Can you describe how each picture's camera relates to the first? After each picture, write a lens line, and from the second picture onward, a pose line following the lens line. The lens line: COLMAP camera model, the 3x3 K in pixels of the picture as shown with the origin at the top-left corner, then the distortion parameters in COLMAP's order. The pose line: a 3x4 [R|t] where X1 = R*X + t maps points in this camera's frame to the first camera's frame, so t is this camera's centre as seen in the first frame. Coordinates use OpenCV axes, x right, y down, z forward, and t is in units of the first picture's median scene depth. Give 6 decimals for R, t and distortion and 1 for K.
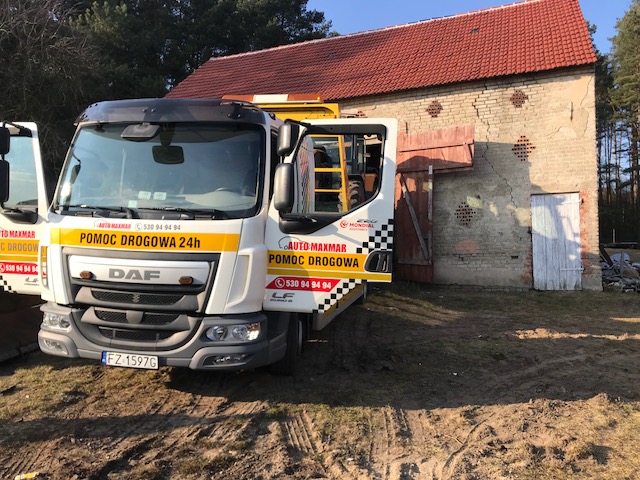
lens RADIAL K [[531.2, 0, 319.1], [0, 531.2, 235.7], [0, 0, 1]] dist [0.005732, 0.048905]
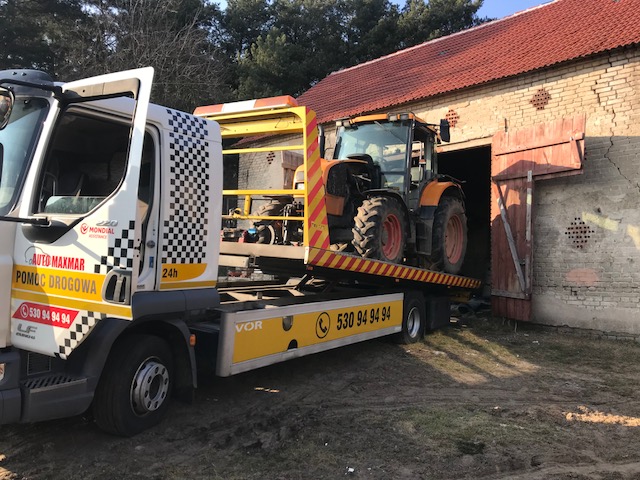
lens RADIAL K [[531.2, 0, 319.1], [0, 531.2, 235.7], [0, 0, 1]] dist [0.005732, 0.048905]
pose [[0.936079, 0.012534, -0.351568, 0.504712], [-0.027746, 0.998882, -0.038266, 0.004048], [0.350695, 0.045575, 0.935380, 0.425070]]
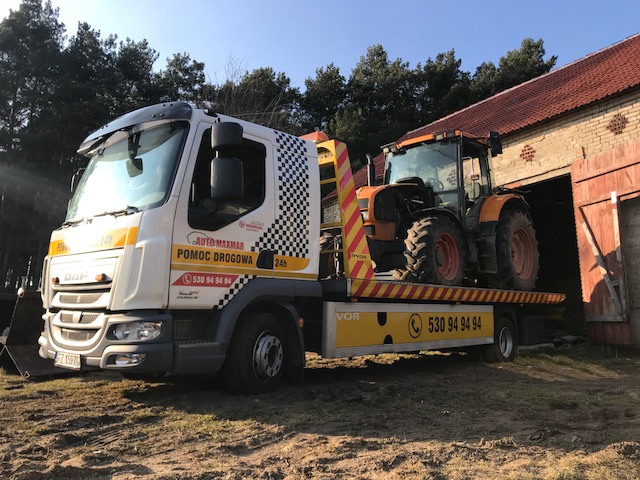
lens RADIAL K [[527.1, 0, 320.0], [0, 527.1, 240.0], [0, 0, 1]] dist [0.005583, 0.056703]
pose [[0.869018, -0.084971, -0.487430, 0.539497], [0.005490, 0.986739, -0.162224, 0.161018], [0.494751, 0.138299, 0.857960, 0.310393]]
